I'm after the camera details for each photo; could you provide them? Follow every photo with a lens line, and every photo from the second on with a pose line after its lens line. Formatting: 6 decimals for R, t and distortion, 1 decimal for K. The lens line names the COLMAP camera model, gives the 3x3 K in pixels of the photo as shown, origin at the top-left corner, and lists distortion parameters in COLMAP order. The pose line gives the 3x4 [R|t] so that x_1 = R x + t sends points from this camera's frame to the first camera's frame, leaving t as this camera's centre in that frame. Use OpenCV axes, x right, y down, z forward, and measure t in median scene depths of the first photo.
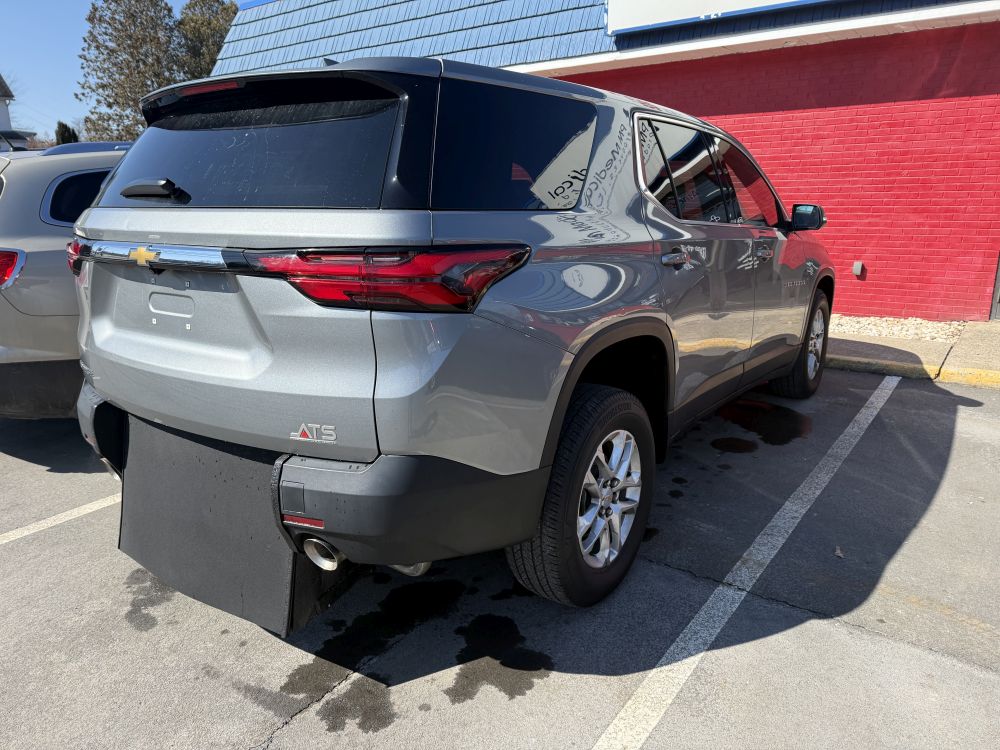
lens RADIAL K [[698.8, 0, 506.3], [0, 698.8, 378.4], [0, 0, 1]] dist [0.029258, -0.029617]
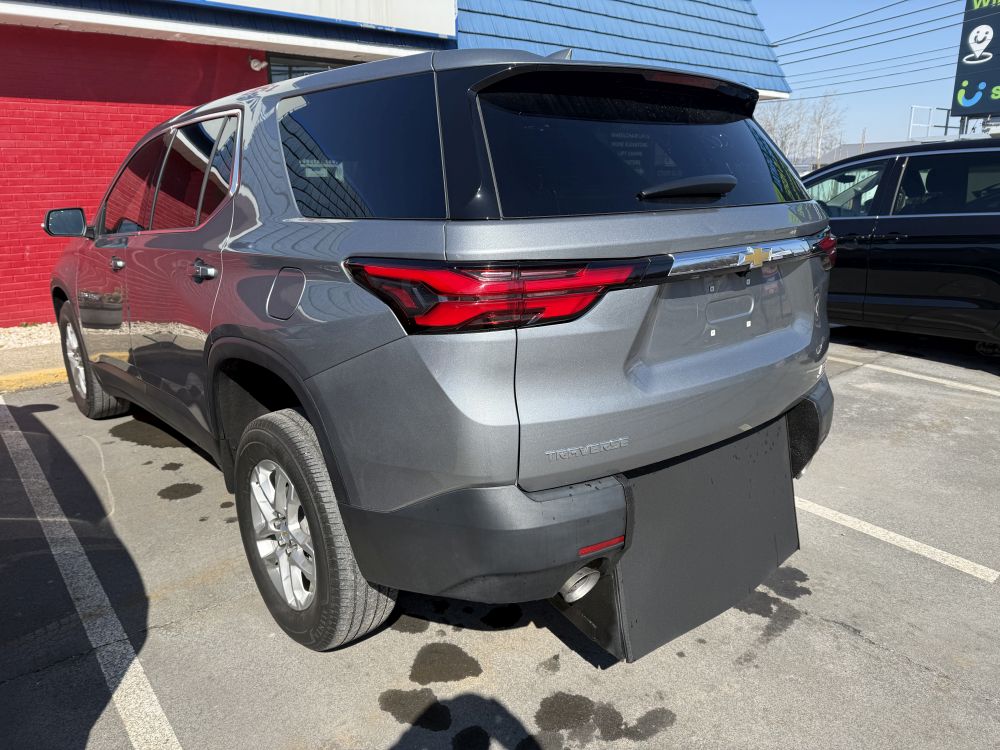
lens RADIAL K [[698.8, 0, 506.3], [0, 698.8, 378.4], [0, 0, 1]] dist [0.029258, -0.029617]
pose [[0.245591, -0.257624, 0.934513, -0.568697], [0.255655, 0.947121, 0.193913, -0.108063], [-0.935054, 0.191290, 0.298467, 0.394420]]
